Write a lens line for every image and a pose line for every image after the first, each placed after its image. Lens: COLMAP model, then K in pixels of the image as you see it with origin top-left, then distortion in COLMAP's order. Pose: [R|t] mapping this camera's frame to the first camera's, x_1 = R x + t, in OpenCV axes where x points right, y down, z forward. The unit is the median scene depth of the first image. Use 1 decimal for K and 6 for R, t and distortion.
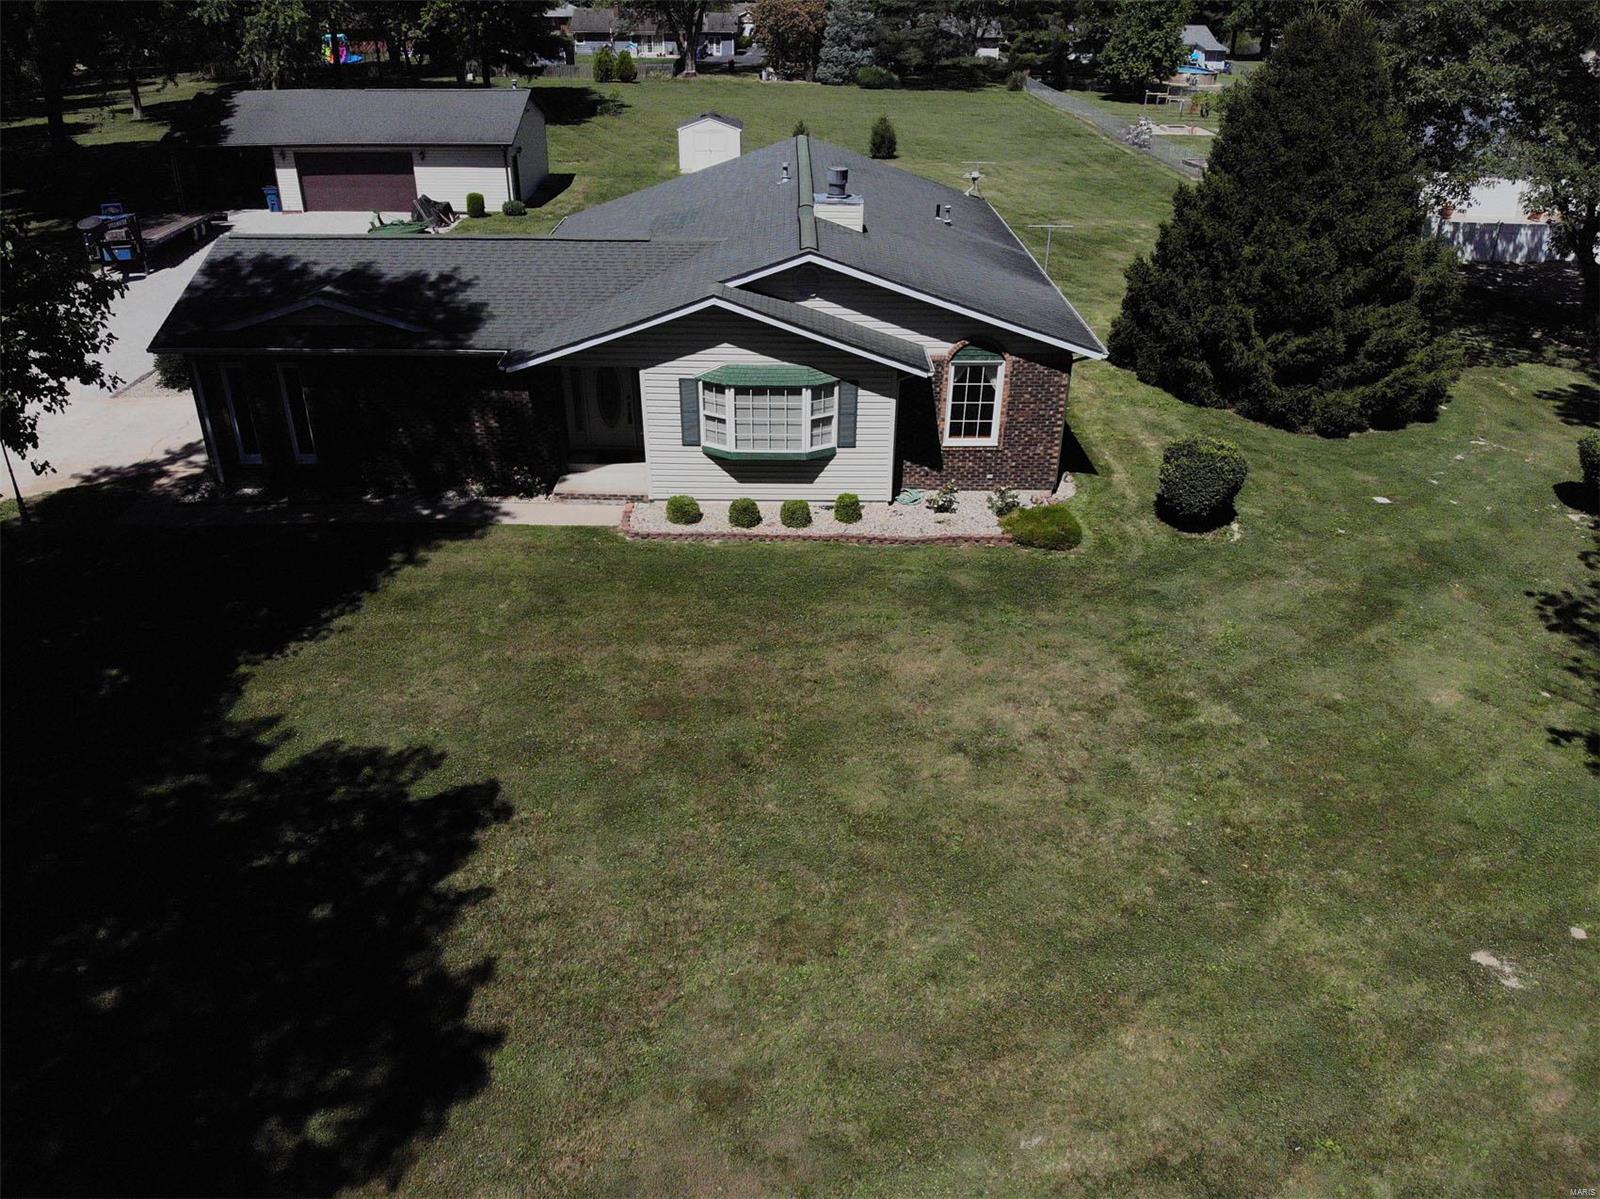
lens RADIAL K [[1159.5, 0, 800.0], [0, 1159.5, 599.5], [0, 0, 1]] dist [0.121091, -0.274838]
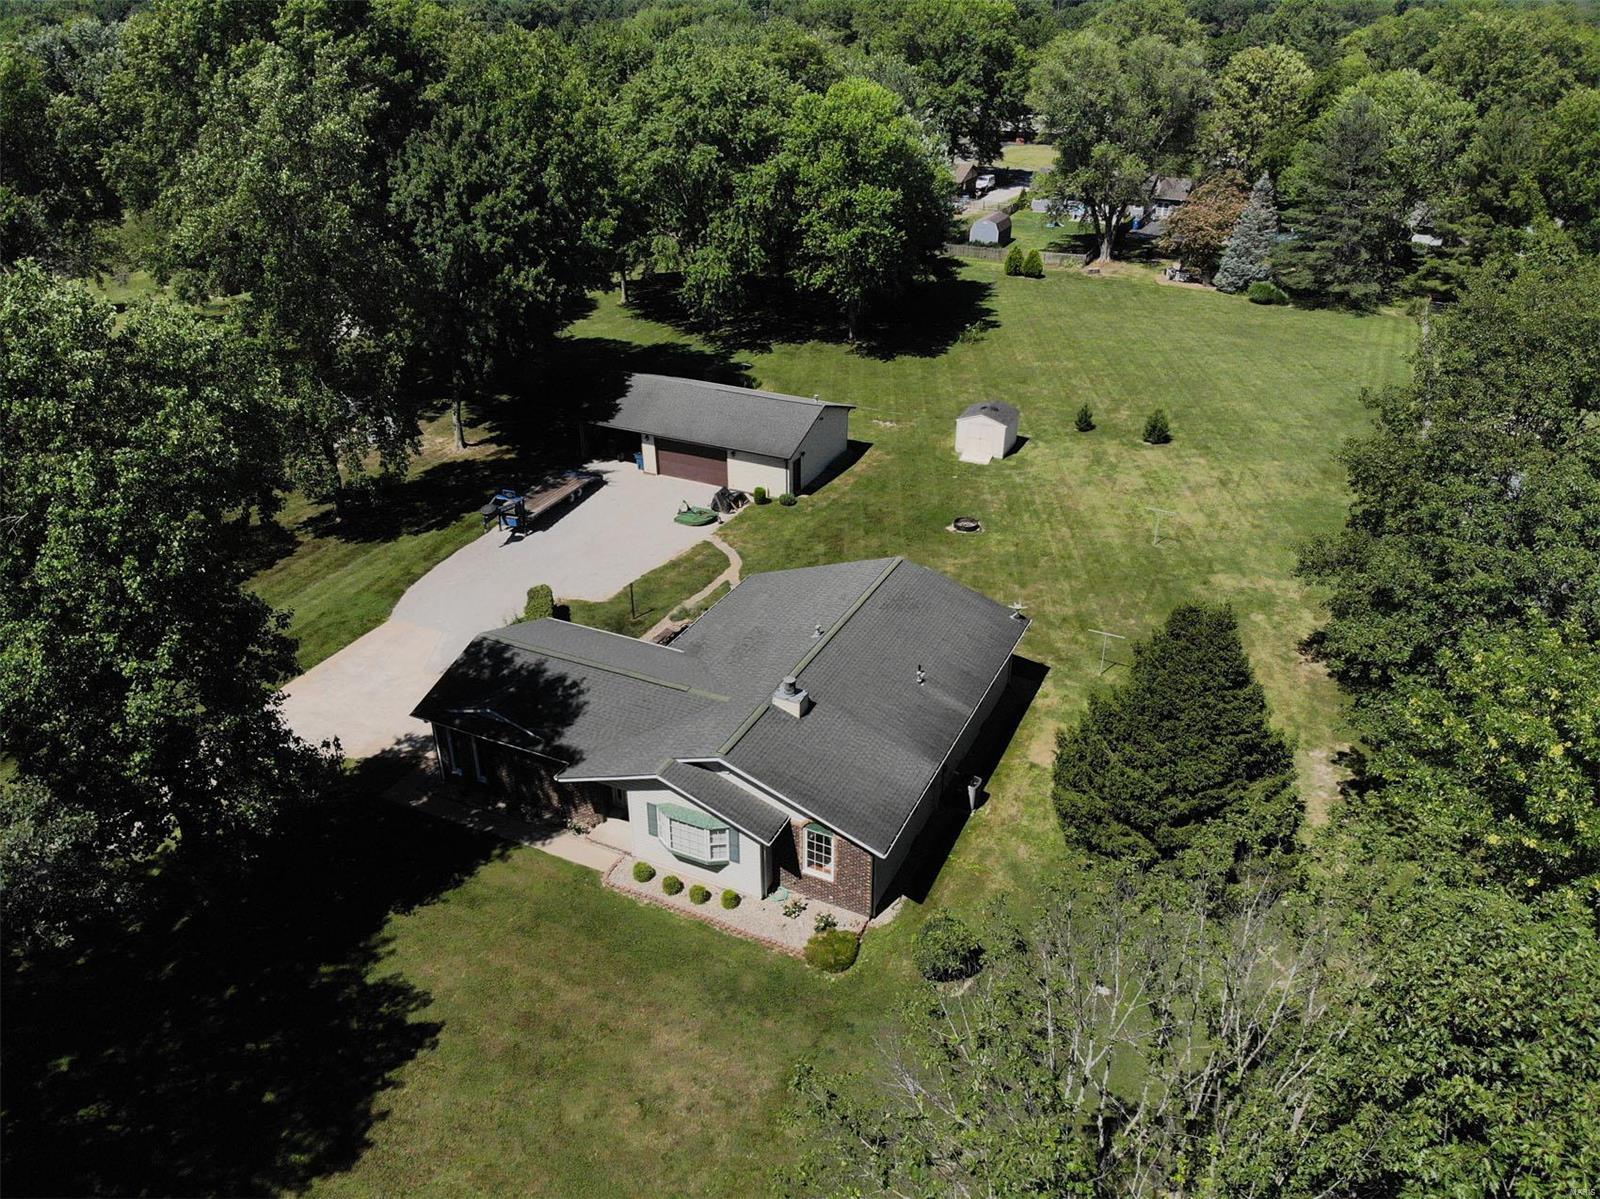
lens RADIAL K [[1162.0, 0, 804.7], [0, 1162.0, 606.8], [0, 0, 1]] dist [0.114332, -0.282147]
pose [[0.901593, 0.200285, -0.383428, 0.674242], [-0.202265, 0.978683, 0.035611, -0.554143], [0.382387, 0.045447, 0.922884, -0.489125]]
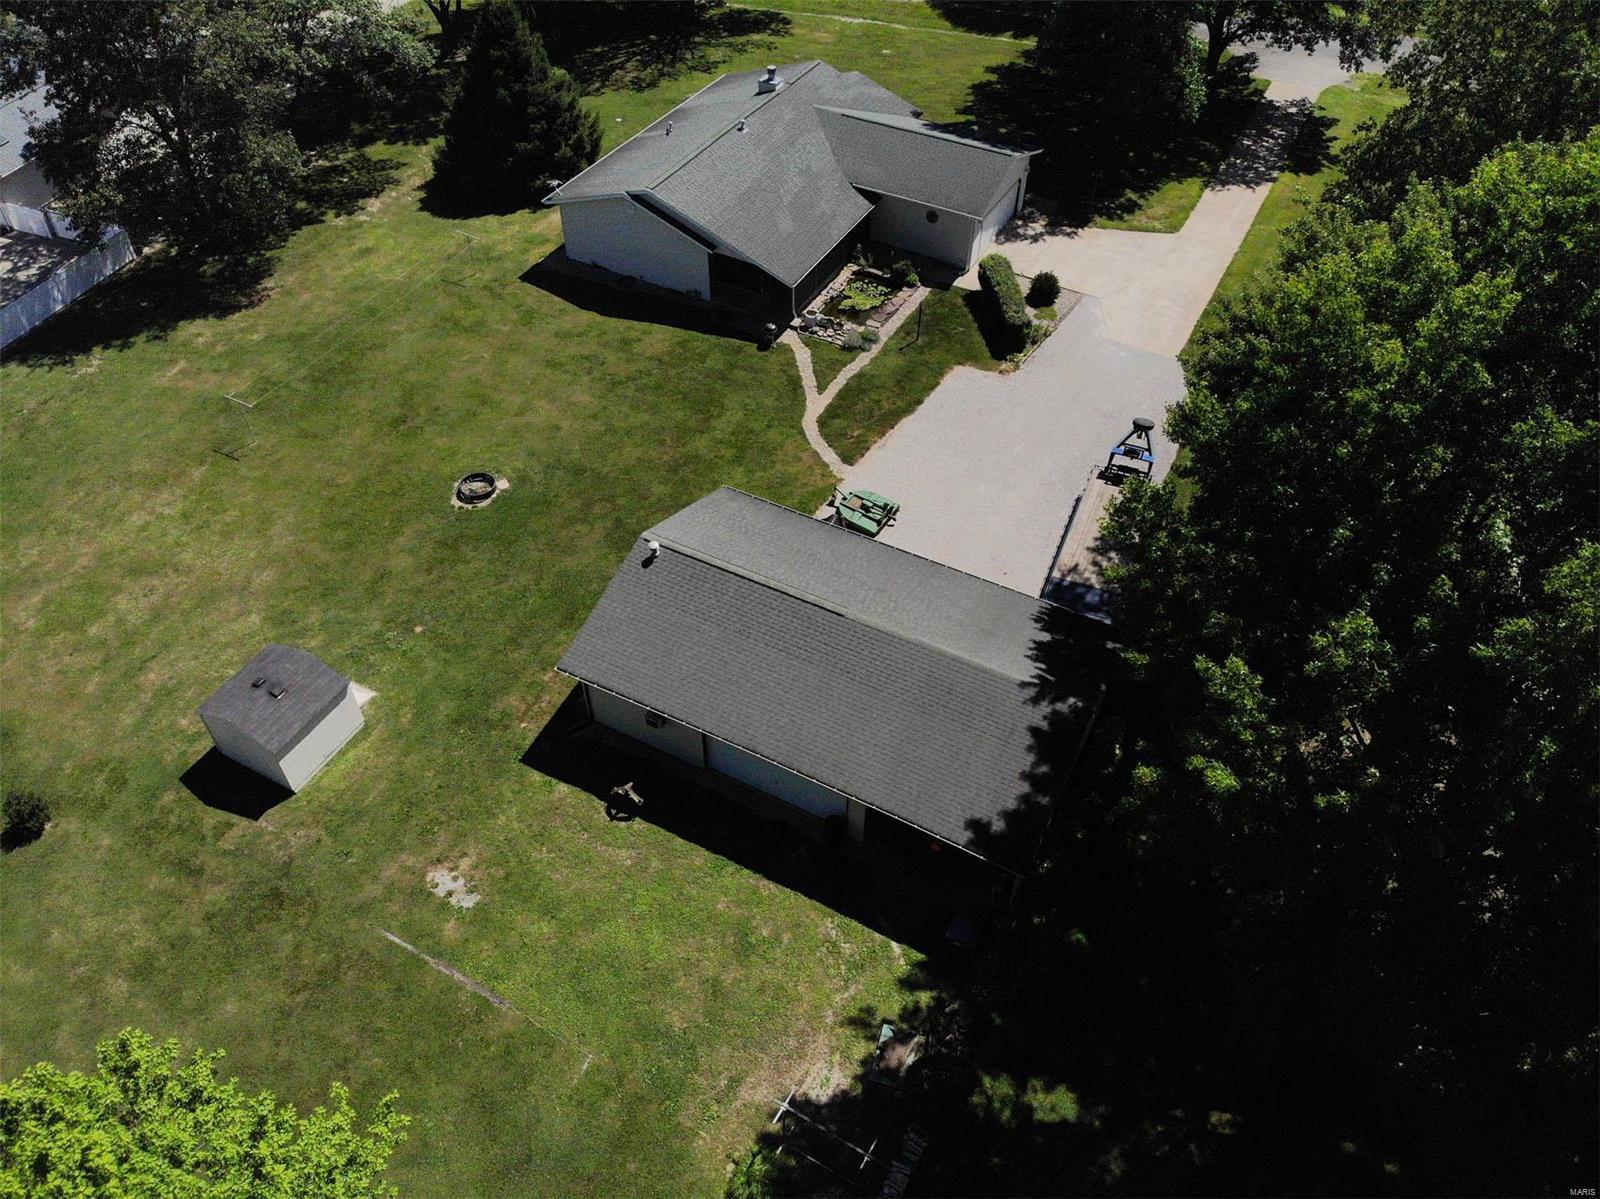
lens RADIAL K [[1162.0, 0, 804.7], [0, 1162.0, 606.8], [0, 0, 1]] dist [0.114332, -0.282147]
pose [[-0.876708, -0.361085, 0.317806, -1.239386], [0.213328, 0.300297, 0.929684, -2.358083], [-0.431131, 0.882859, -0.186243, 2.510364]]
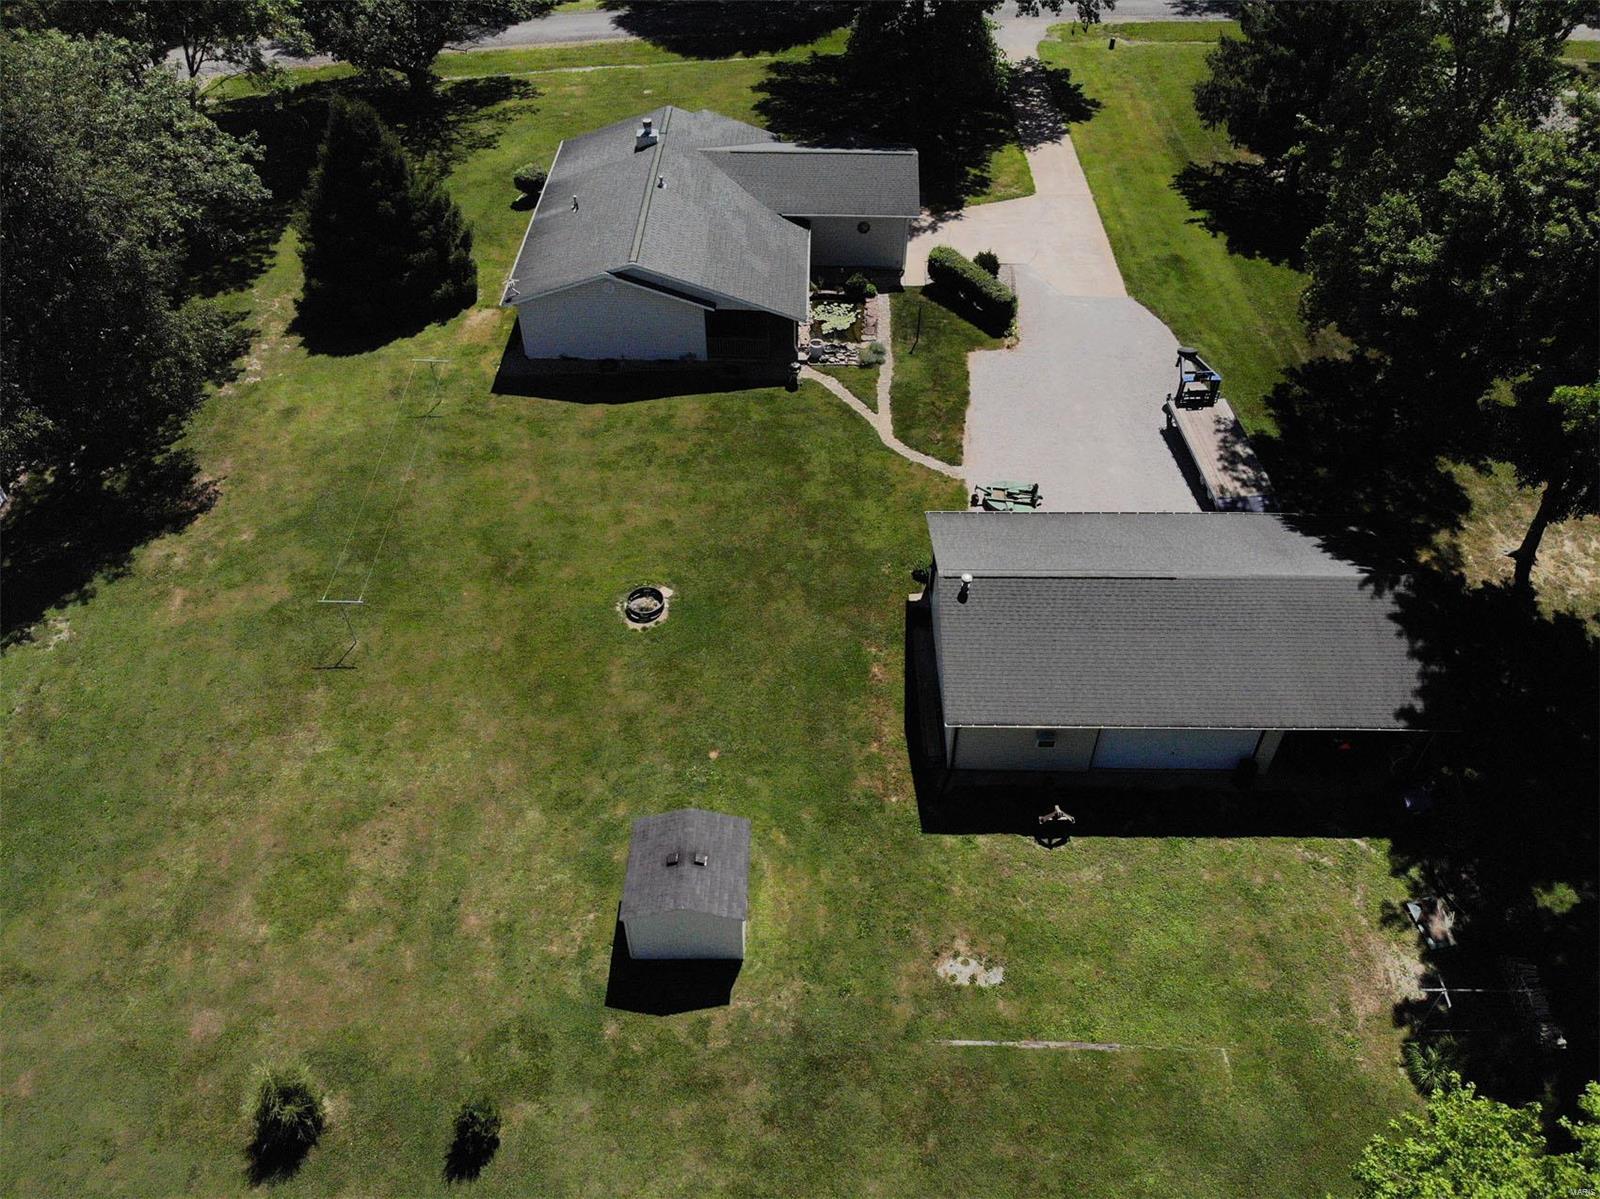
lens RADIAL K [[1162.0, 0, 804.7], [0, 1162.0, 606.8], [0, 0, 1]] dist [0.114332, -0.282147]
pose [[-0.999621, -0.027217, 0.004058, -0.330367], [-0.003823, 0.283413, 0.958990, -2.451900], [-0.027251, 0.958612, -0.283409, 2.715407]]
